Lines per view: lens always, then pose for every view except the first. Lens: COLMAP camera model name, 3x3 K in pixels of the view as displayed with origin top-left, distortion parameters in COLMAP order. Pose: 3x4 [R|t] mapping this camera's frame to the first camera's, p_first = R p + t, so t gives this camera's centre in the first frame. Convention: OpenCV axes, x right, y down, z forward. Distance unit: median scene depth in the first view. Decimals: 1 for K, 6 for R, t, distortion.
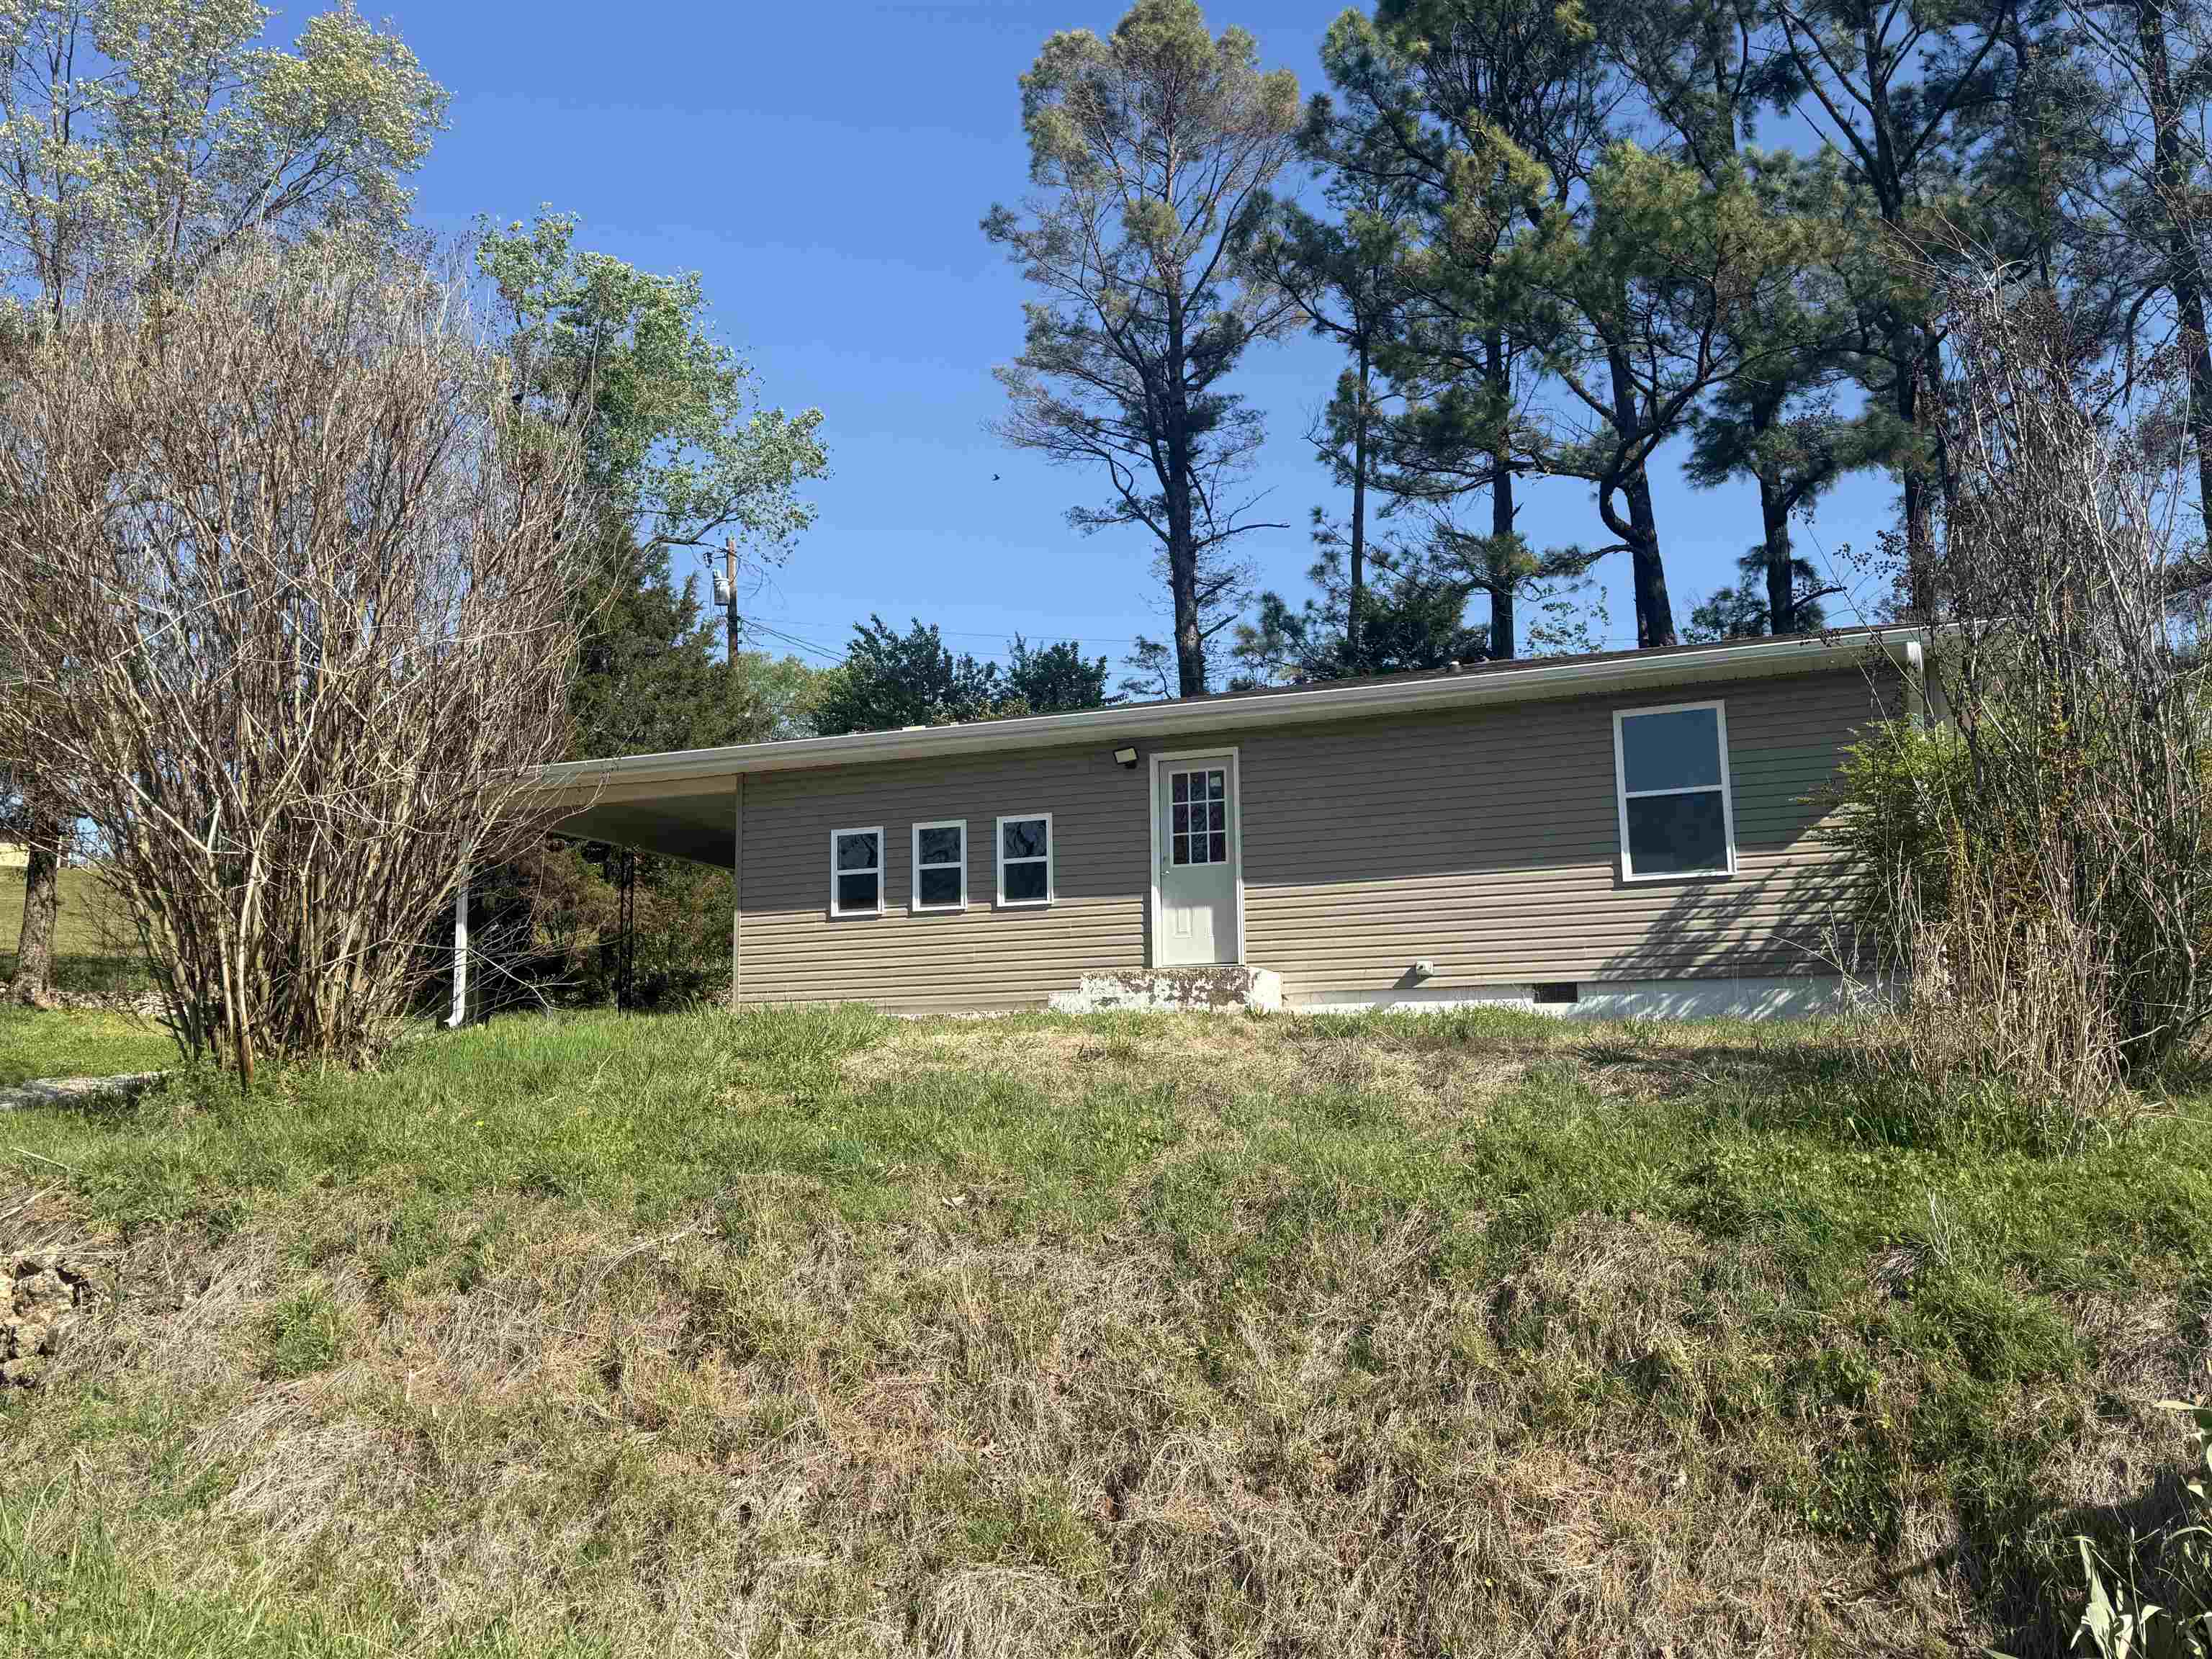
lens RADIAL K [[1852.4, 0, 1114.4], [0, 1852.4, 813.1], [0, 0, 1]] dist [0.077625, -0.099802]
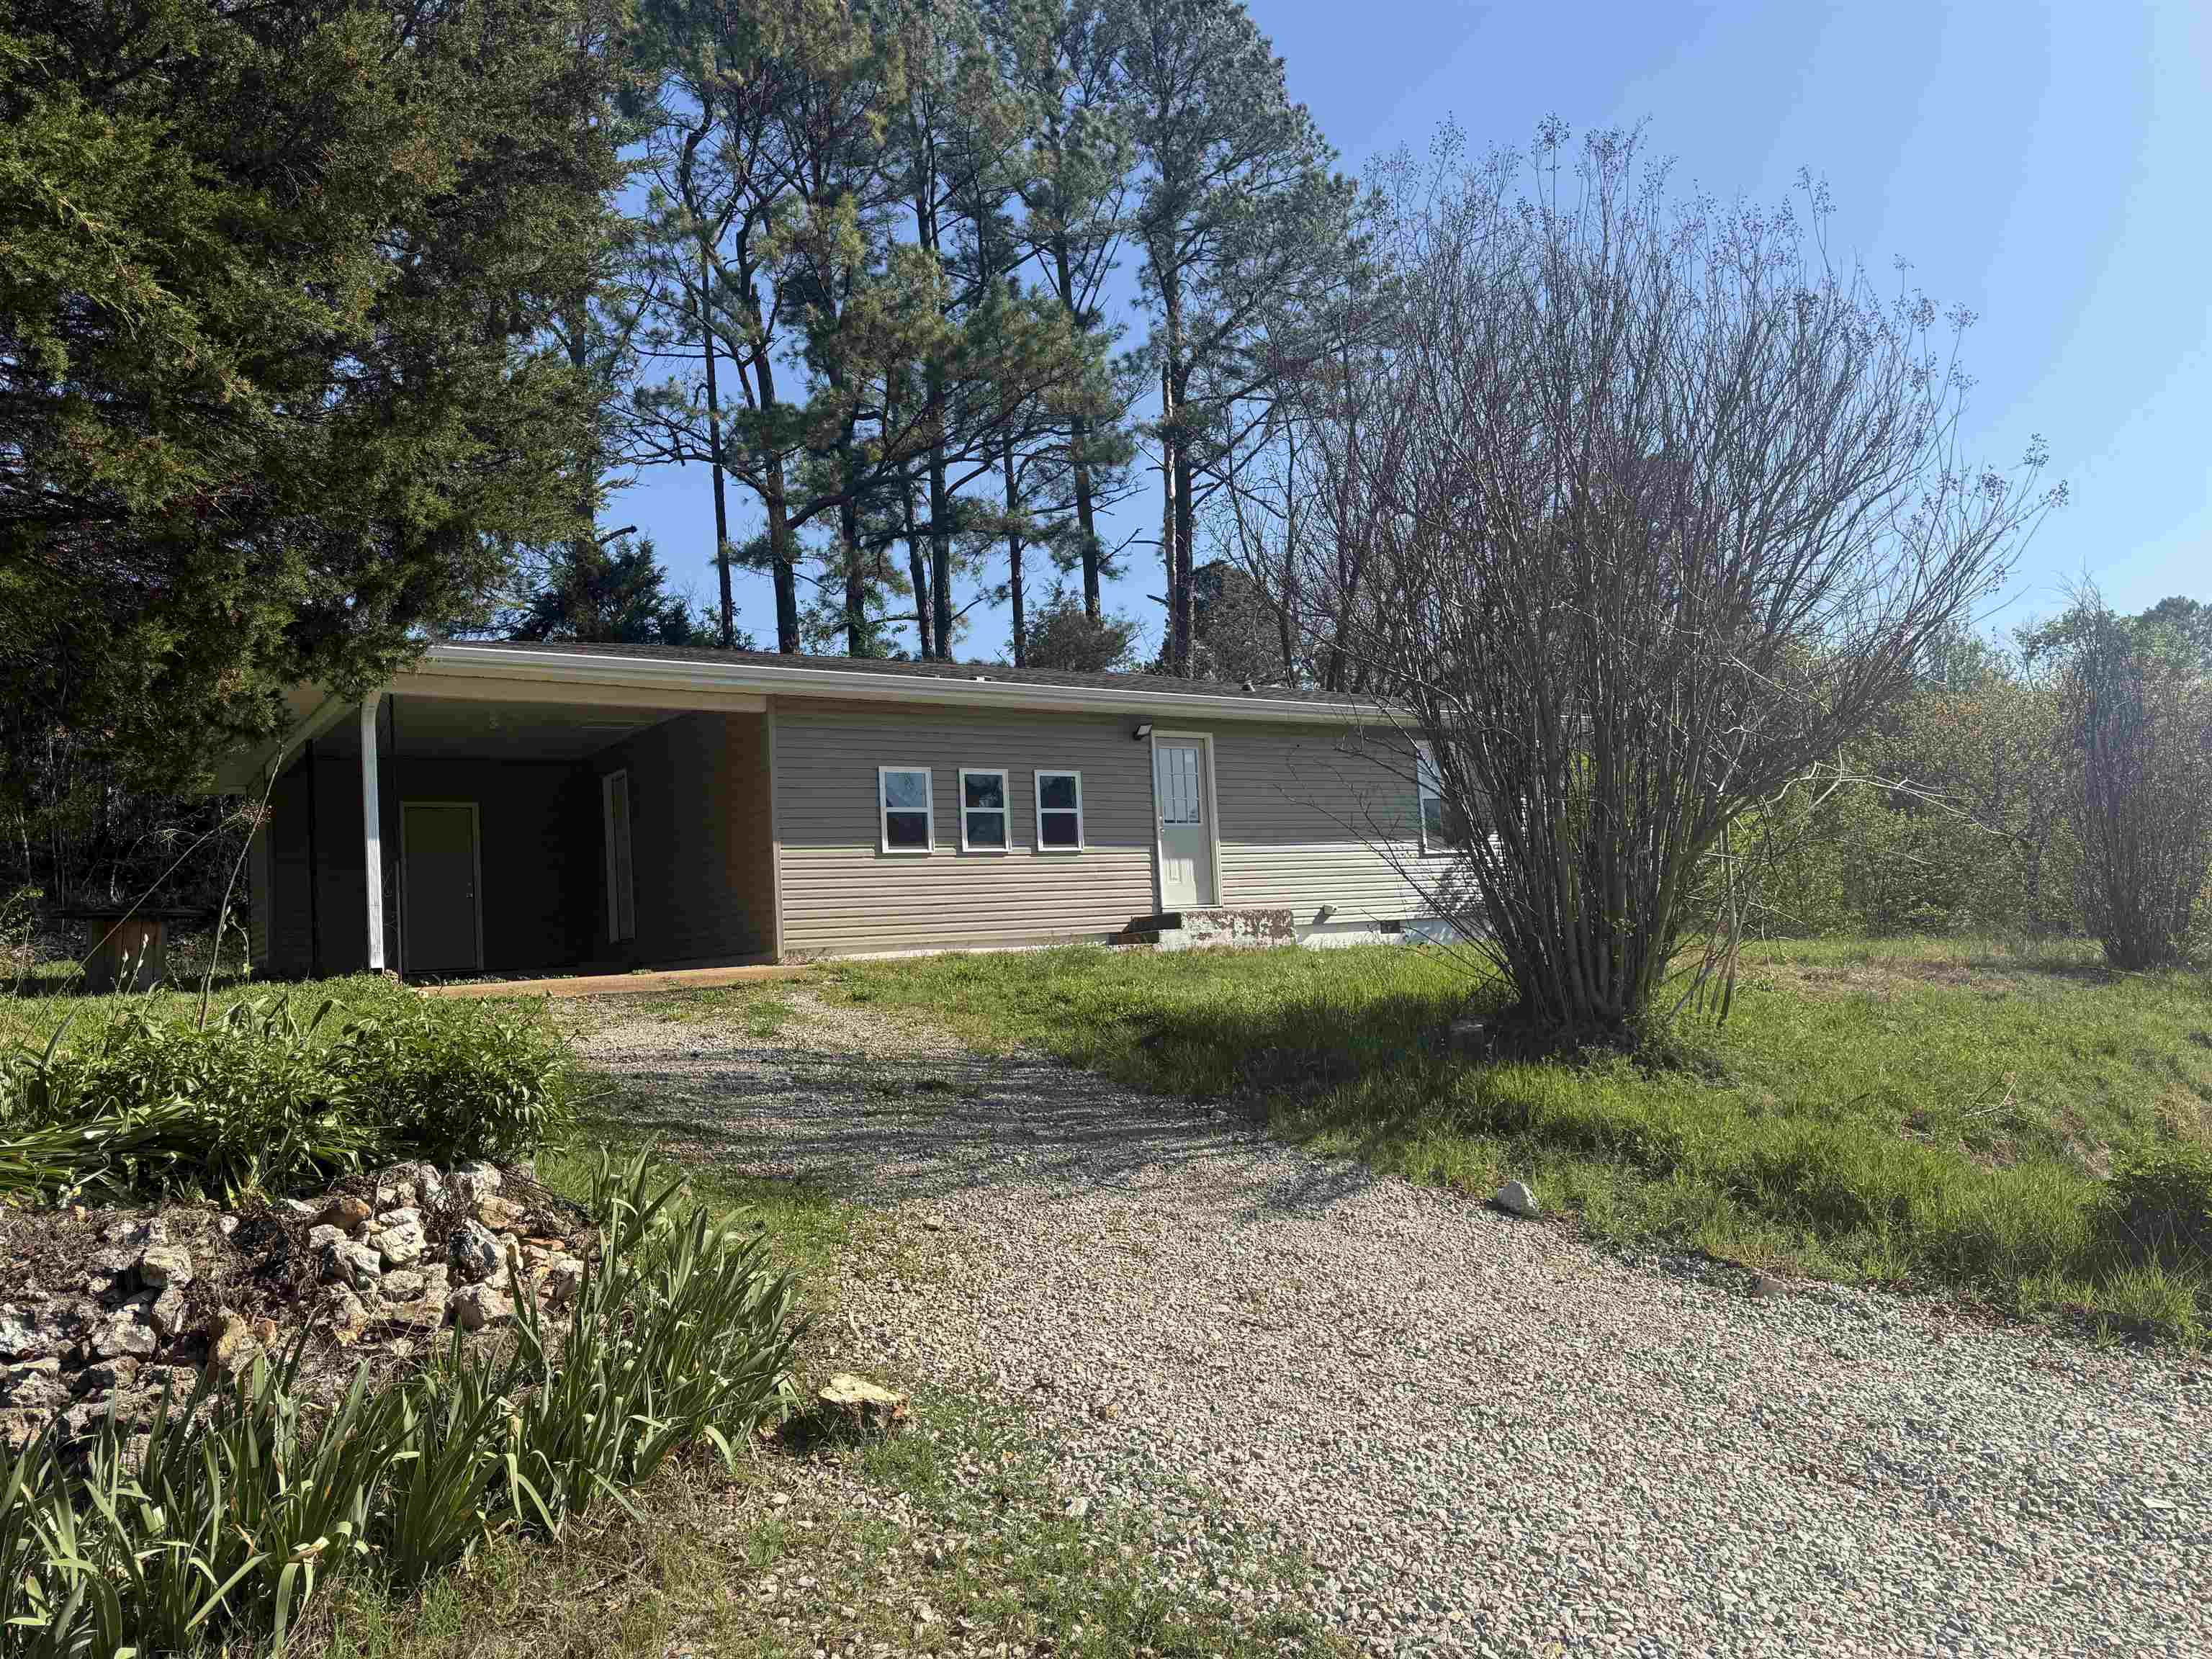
lens RADIAL K [[1581.7, 0, 1111.1], [0, 1581.7, 843.4], [0, 0, 1]] dist [0.050285, -0.052421]
pose [[0.558640, 0.047088, 0.828072, -0.823782], [-0.077952, 0.996949, -0.004103, 0.046728], [-0.825739, -0.062258, 0.560607, 0.442273]]
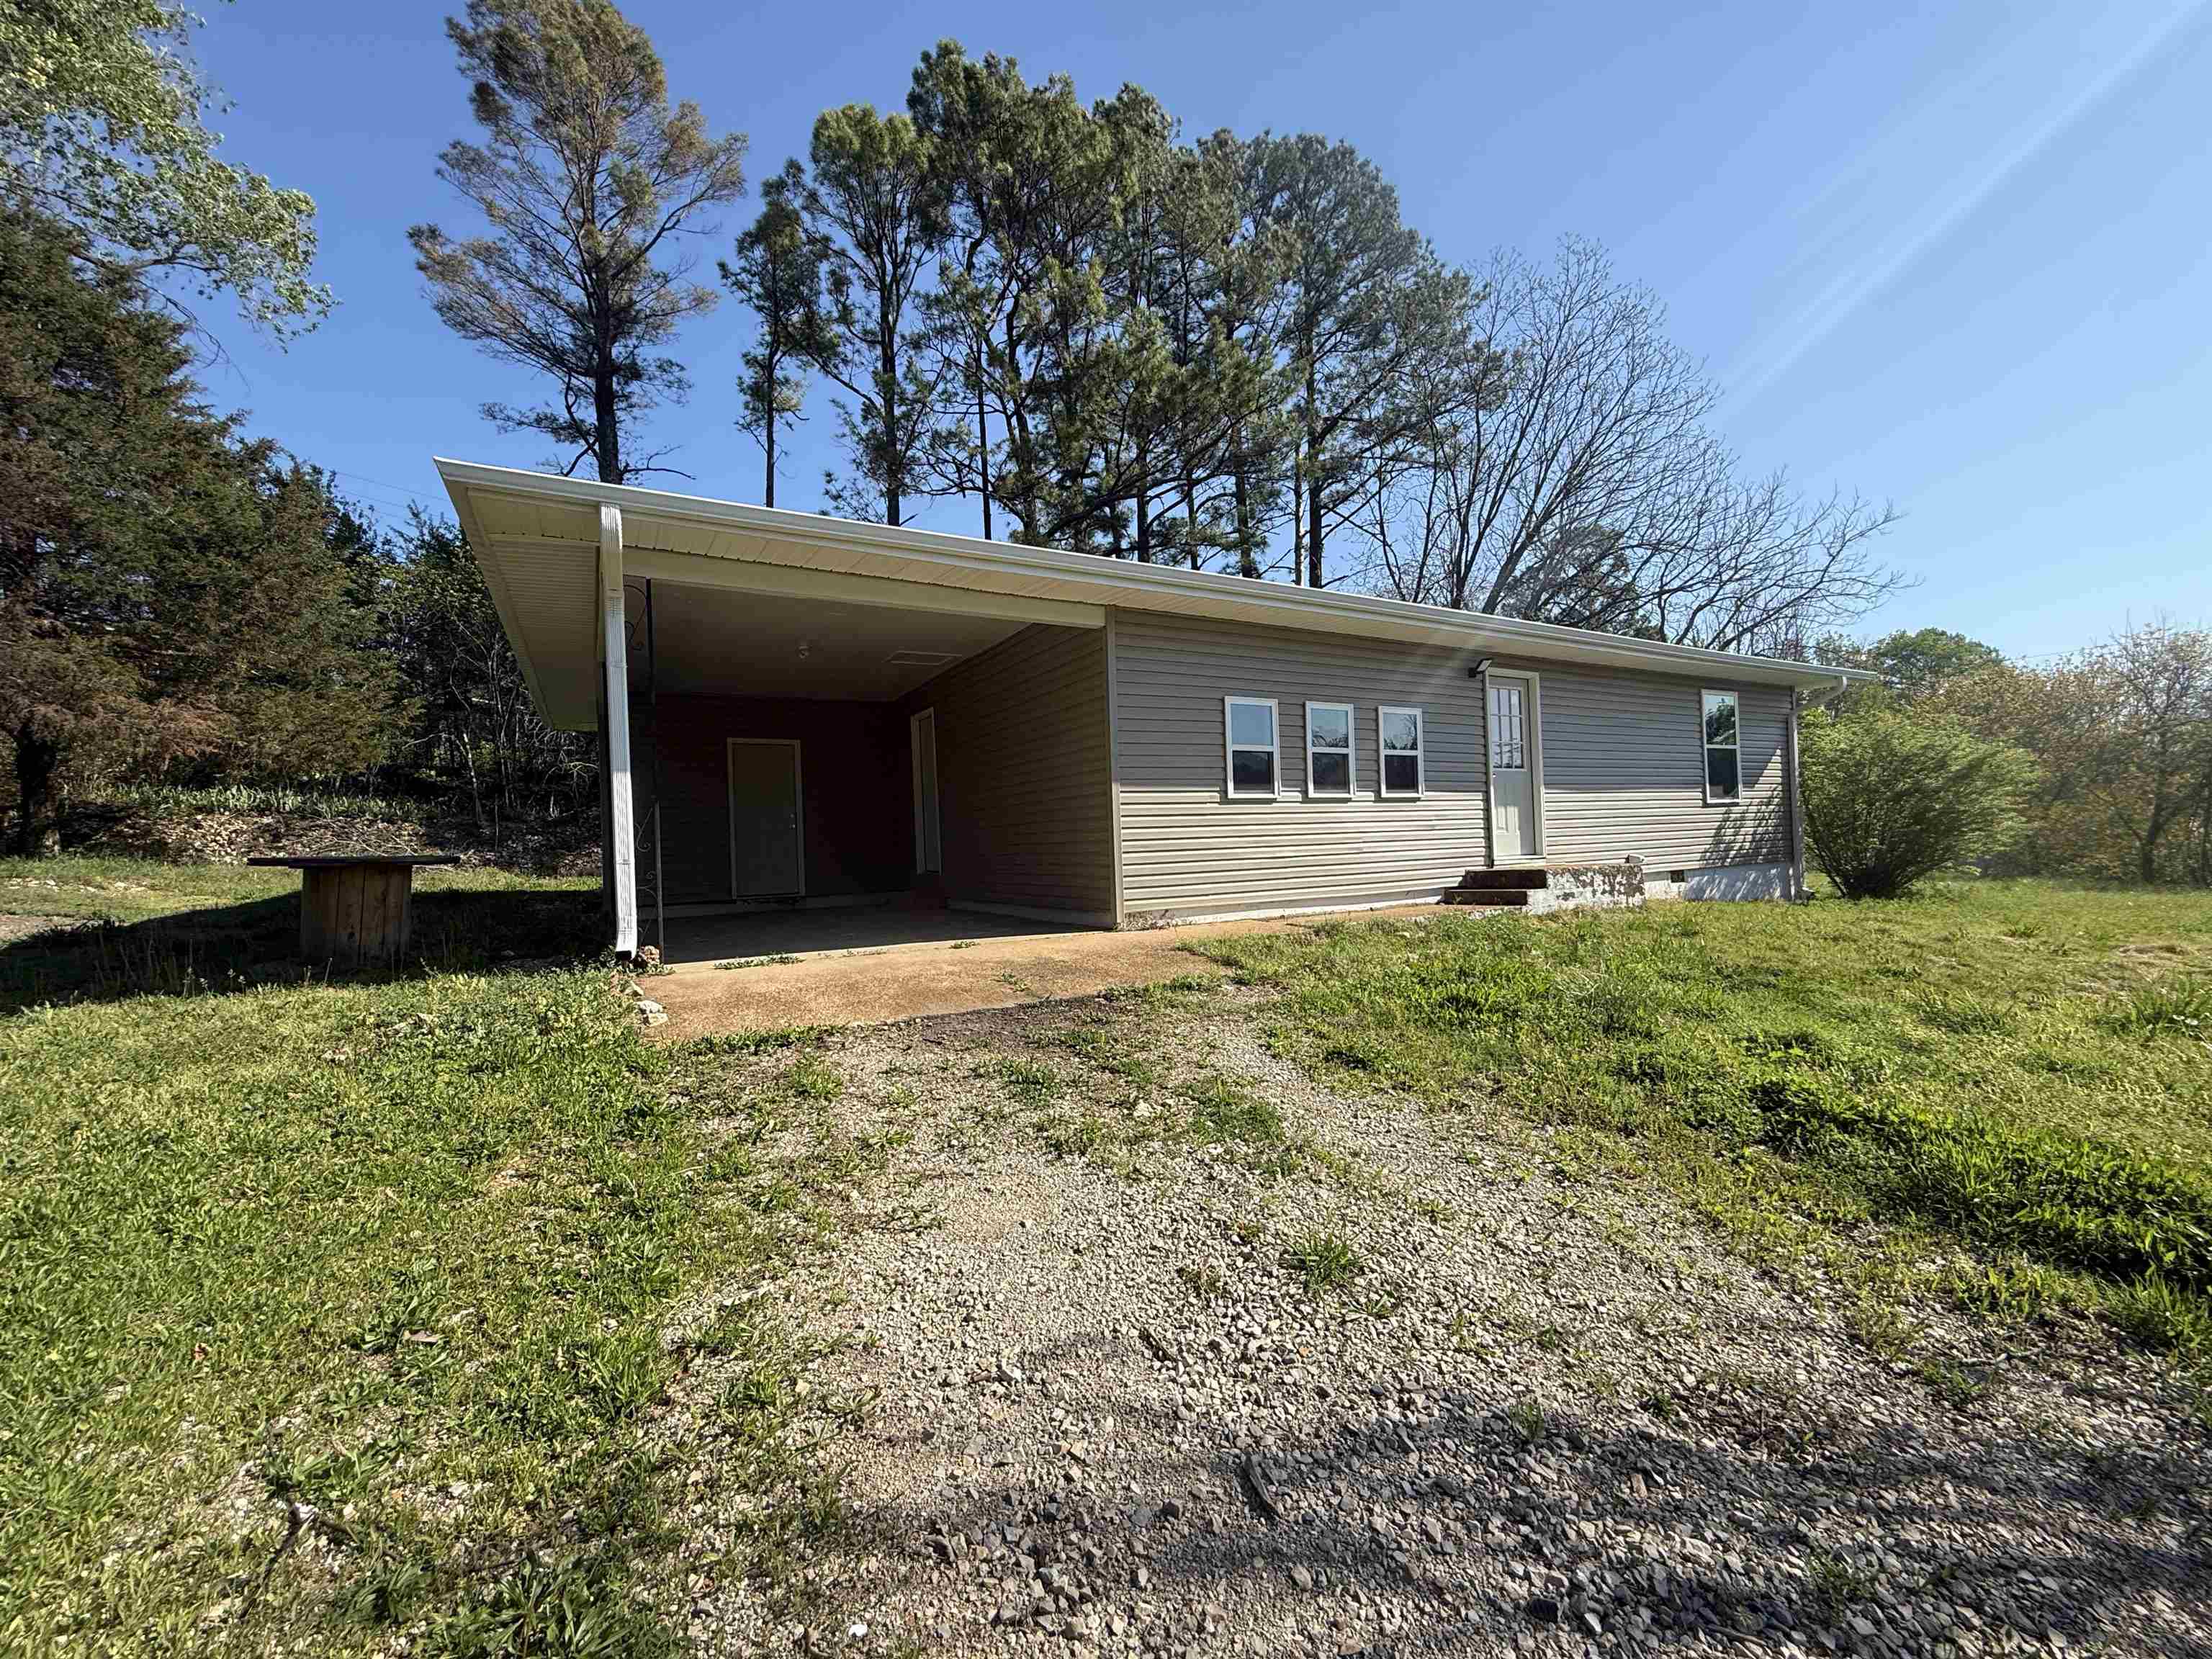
lens RADIAL K [[895.5, 0, 1088.1], [0, 895.5, 843.4], [0, 0, 1]] dist [0.003860, 0.000757]
pose [[0.640894, 0.003459, 0.767622, -0.535908], [-0.093970, 0.992822, 0.073983, 0.054700], [-0.761856, -0.119549, 0.636619, 0.819093]]
